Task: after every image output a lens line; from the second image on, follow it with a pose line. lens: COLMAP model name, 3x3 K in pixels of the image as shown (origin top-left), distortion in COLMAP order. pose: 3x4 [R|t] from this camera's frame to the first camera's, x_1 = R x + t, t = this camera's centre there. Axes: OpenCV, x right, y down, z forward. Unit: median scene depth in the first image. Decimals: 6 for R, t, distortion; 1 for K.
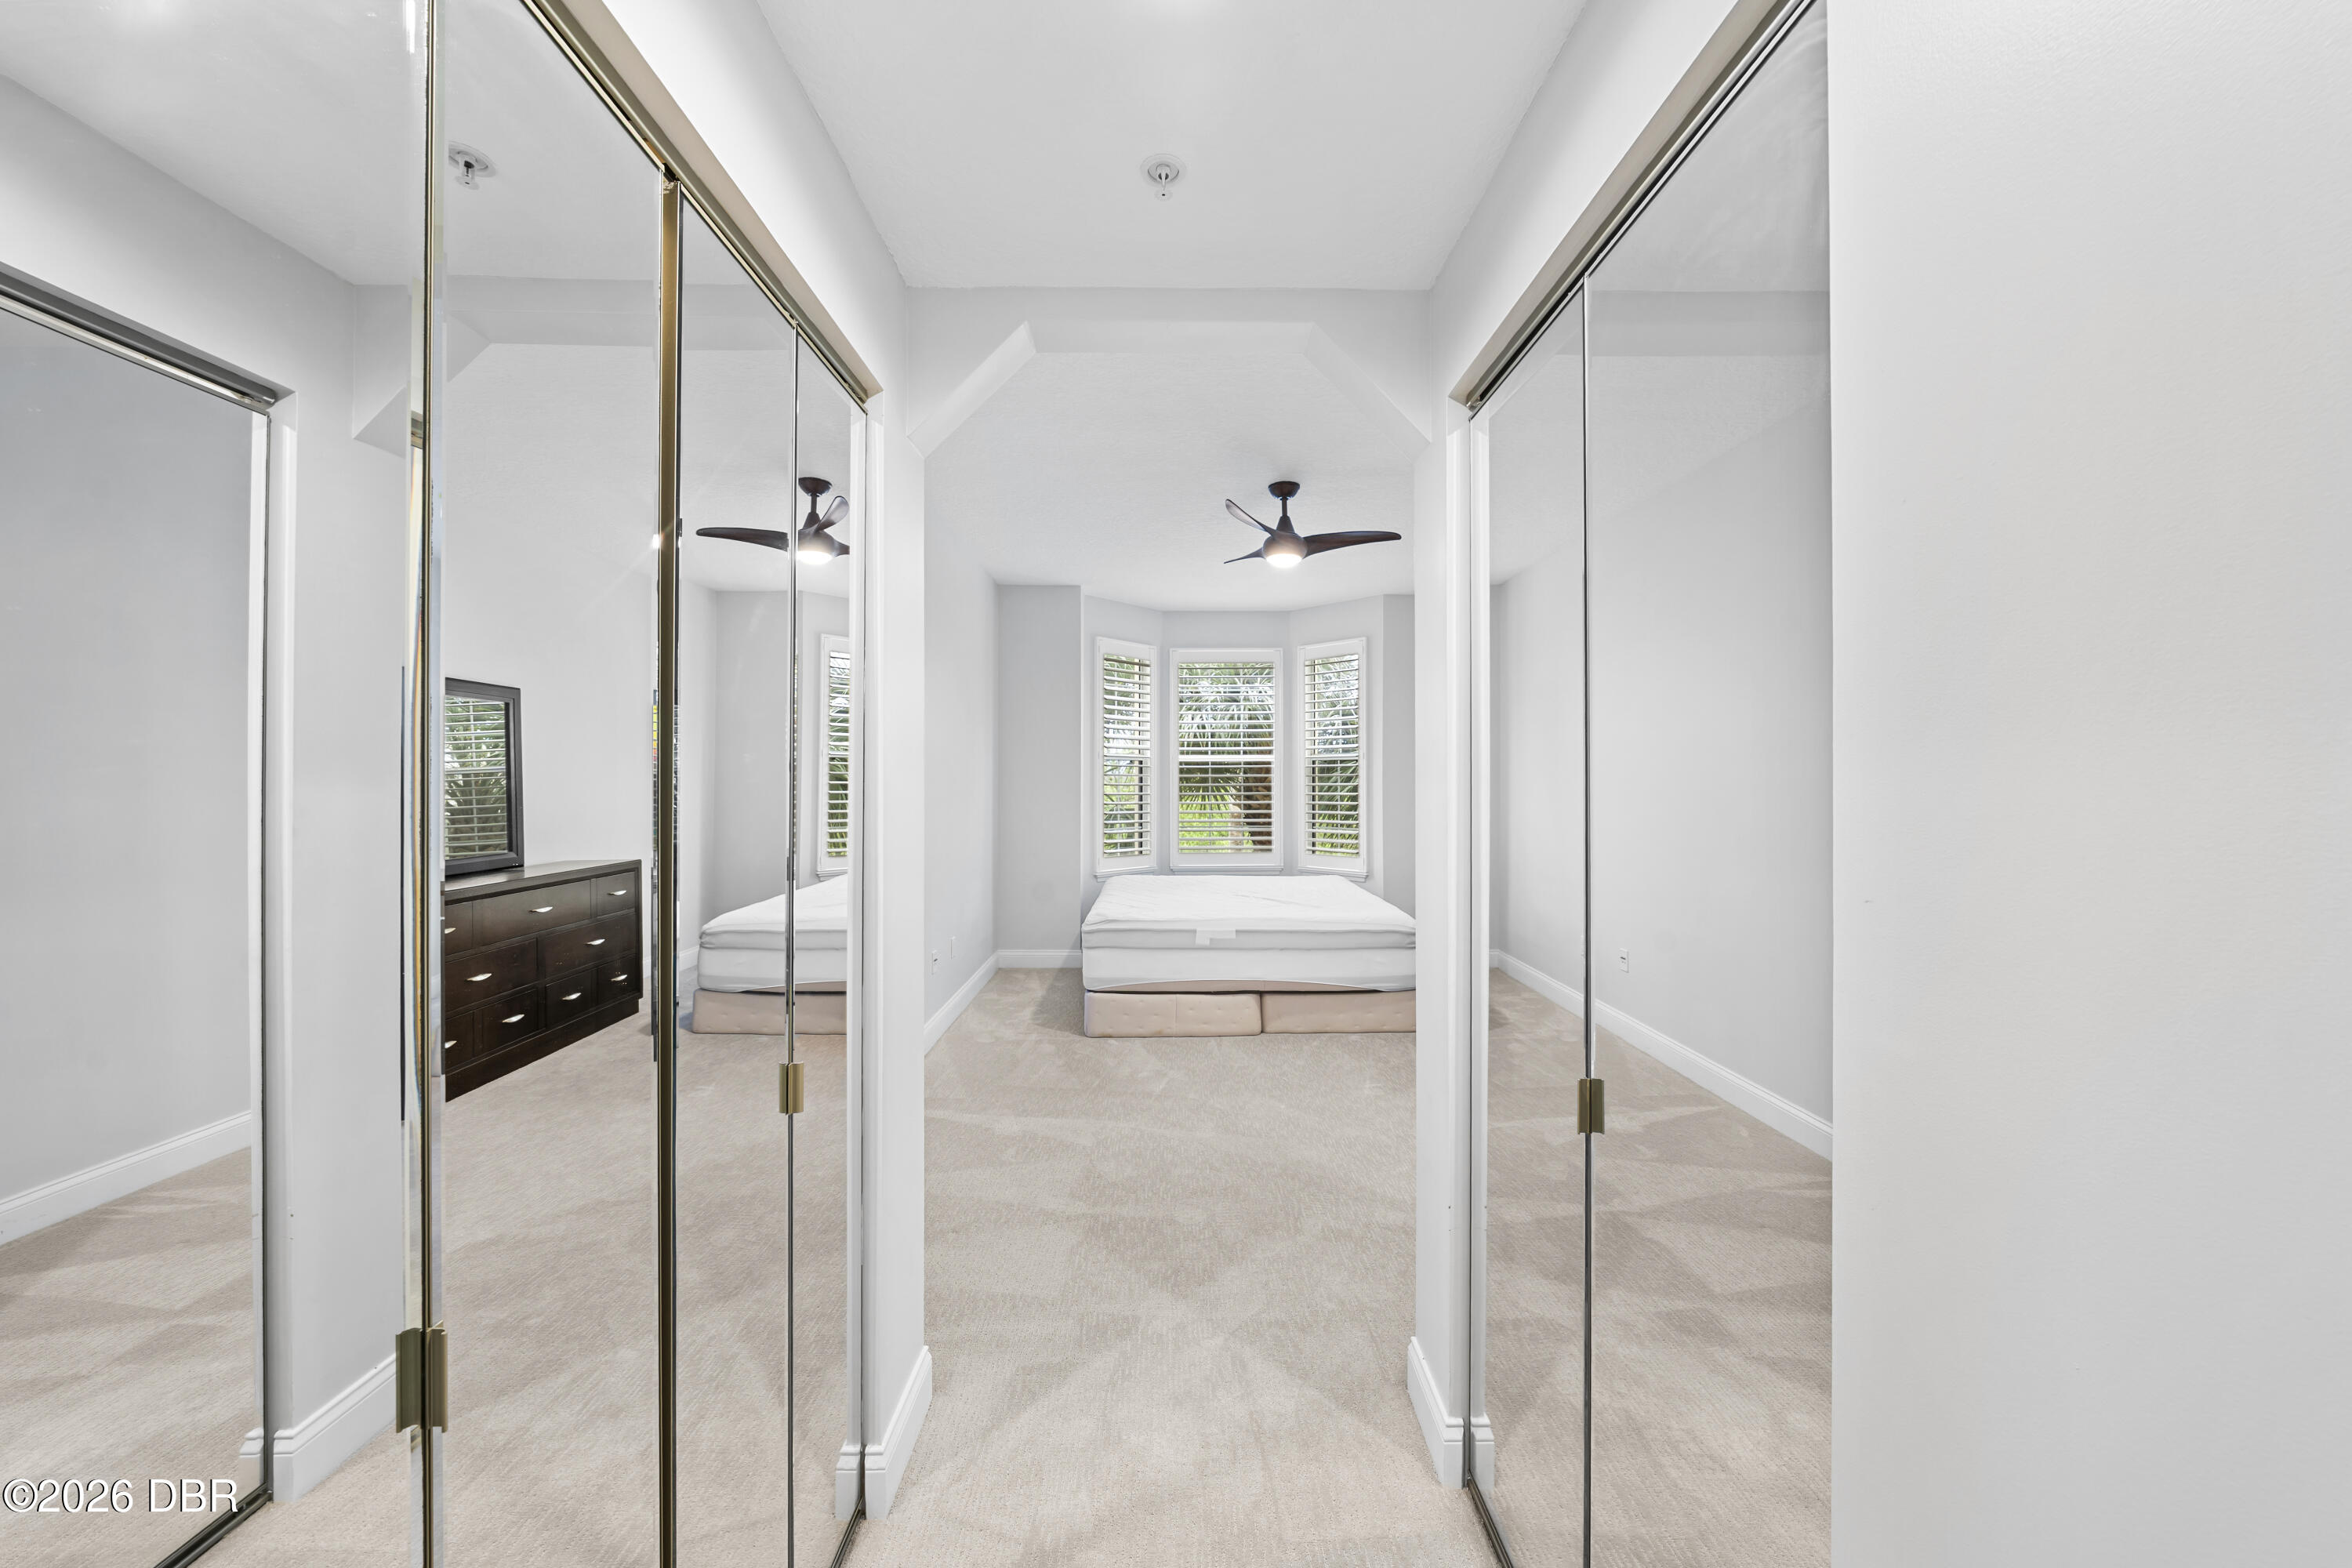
lens RADIAL K [[807.2, 0, 1167.1], [0, 807.2, 773.6], [0, 0, 1]] dist [0.000688, -0.000460]
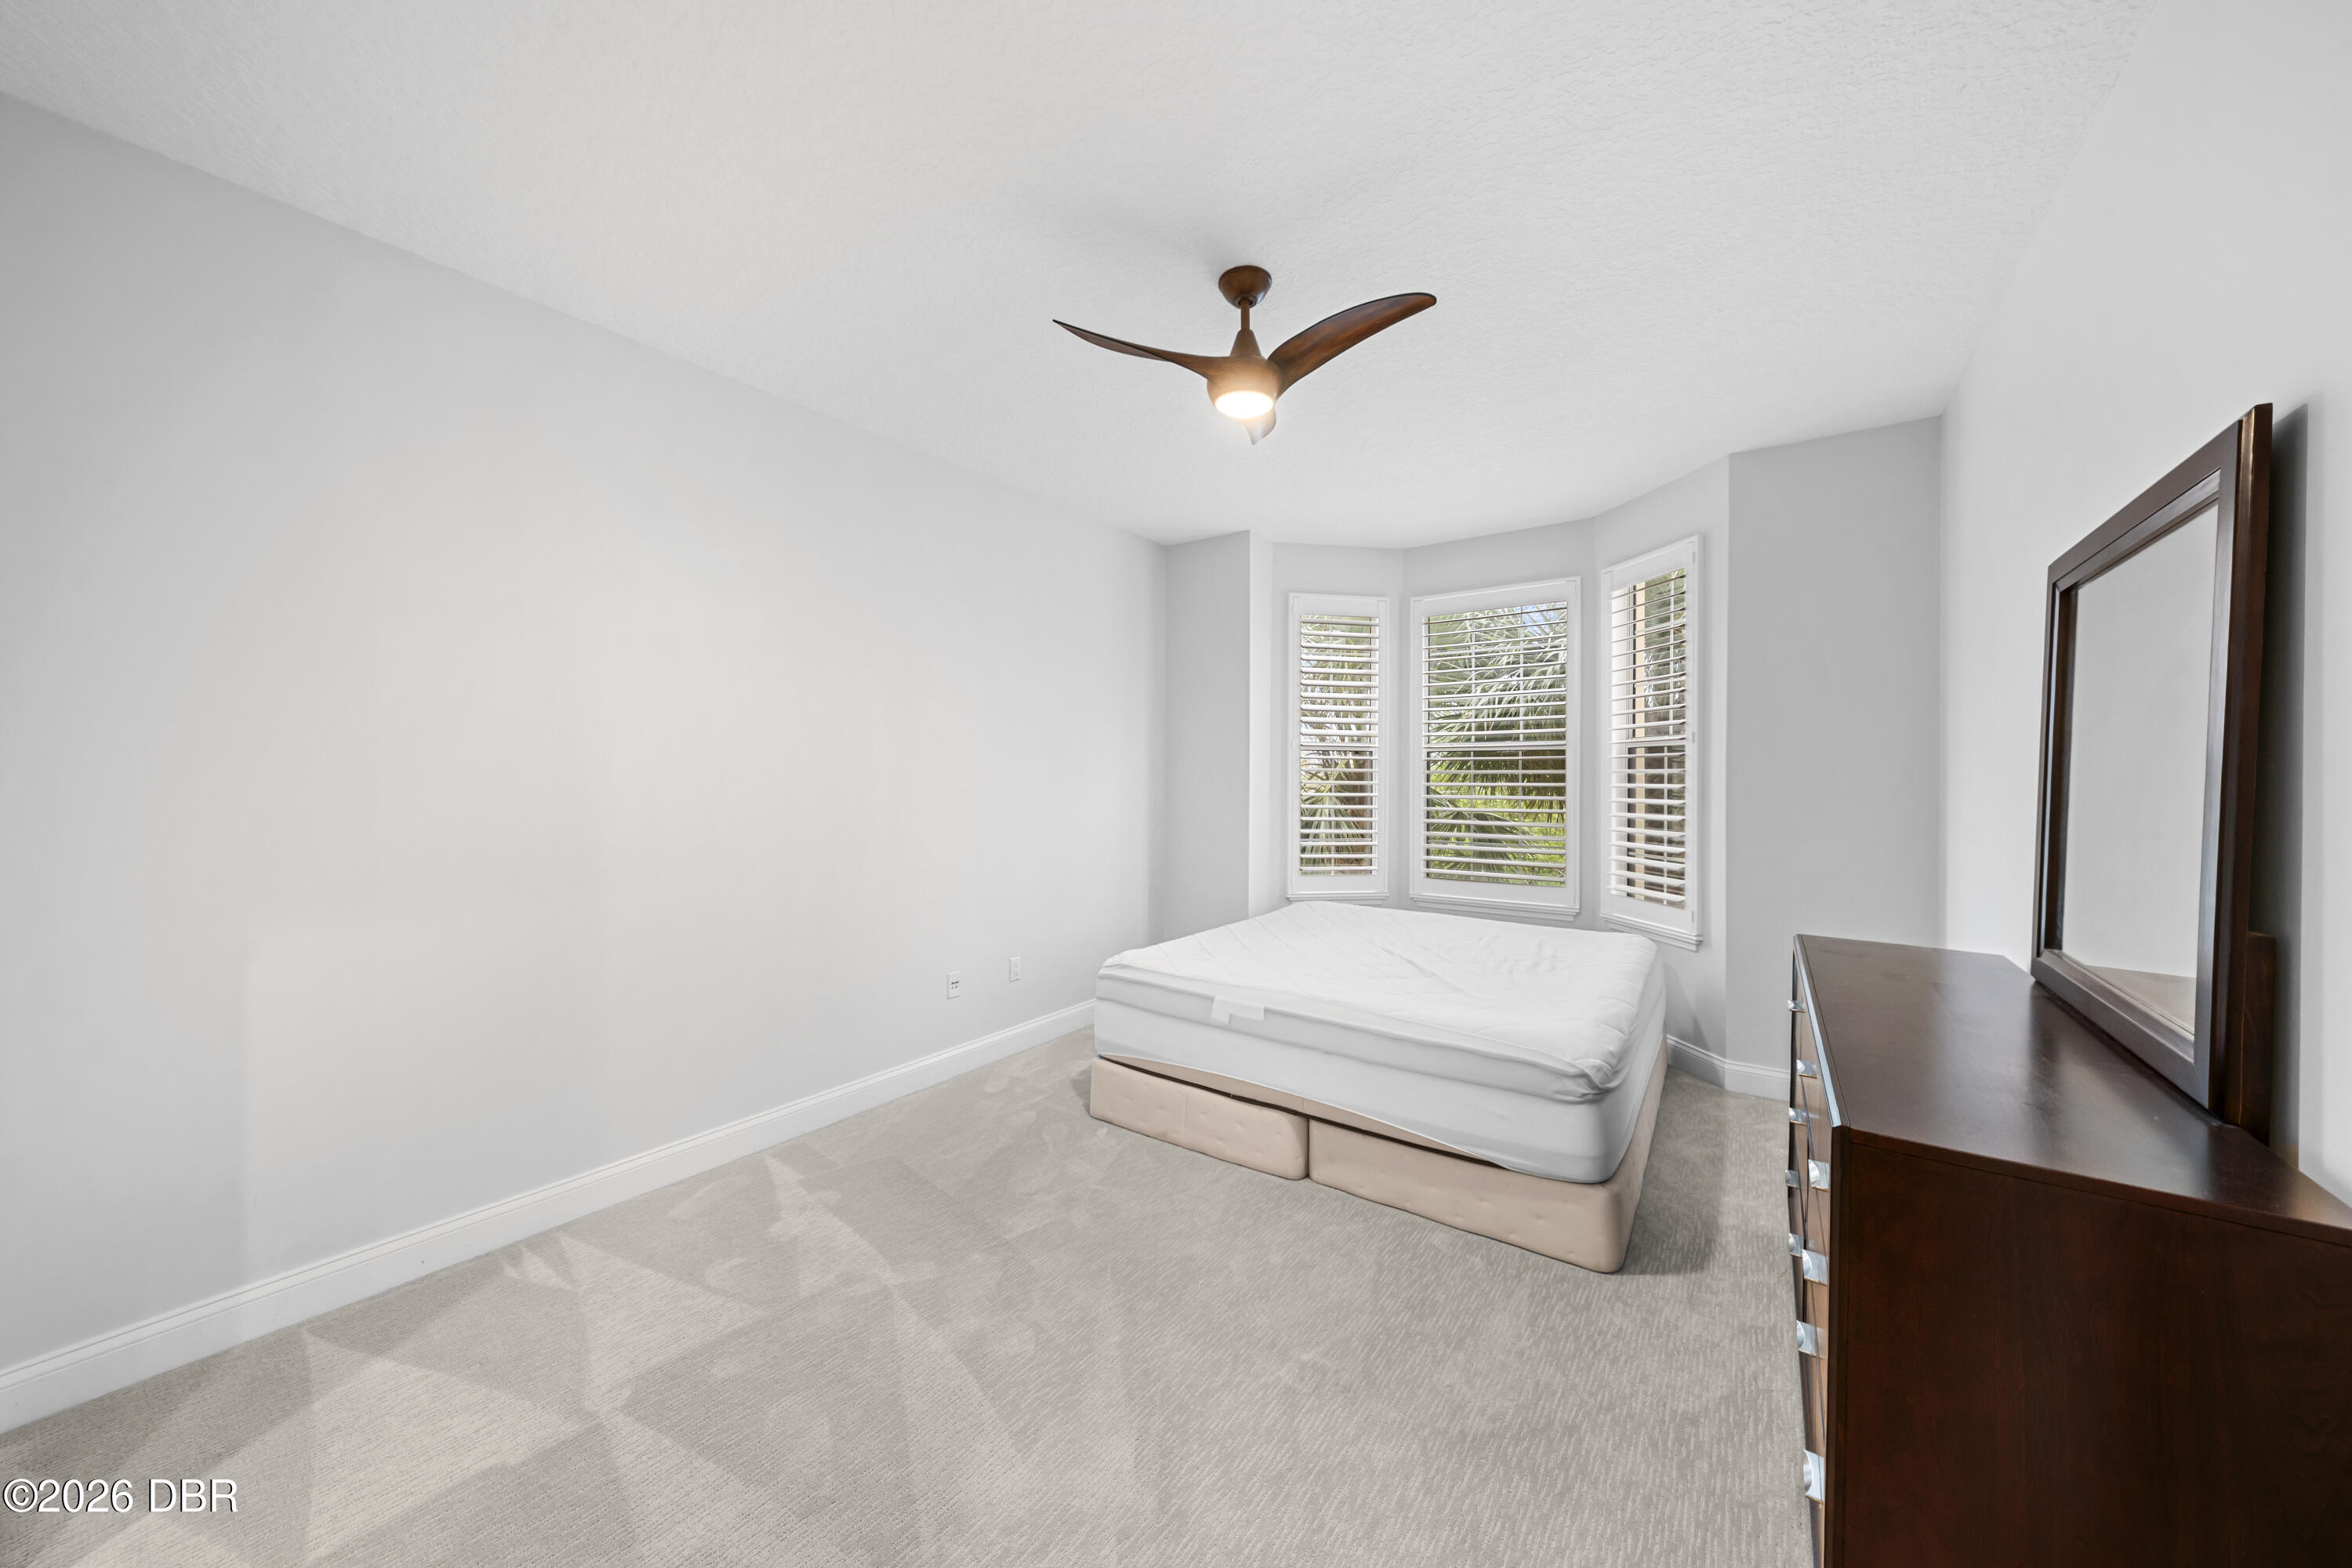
lens RADIAL K [[807.2, 0, 1152.5], [0, 807.2, 777.0], [0, 0, 1]] dist [0.000688, -0.000460]
pose [[0.813178, 0.007366, -0.581968, 0.387430], [-0.002386, 0.999954, 0.009323, 0.002424], [0.582010, -0.006193, 0.813158, 0.422235]]
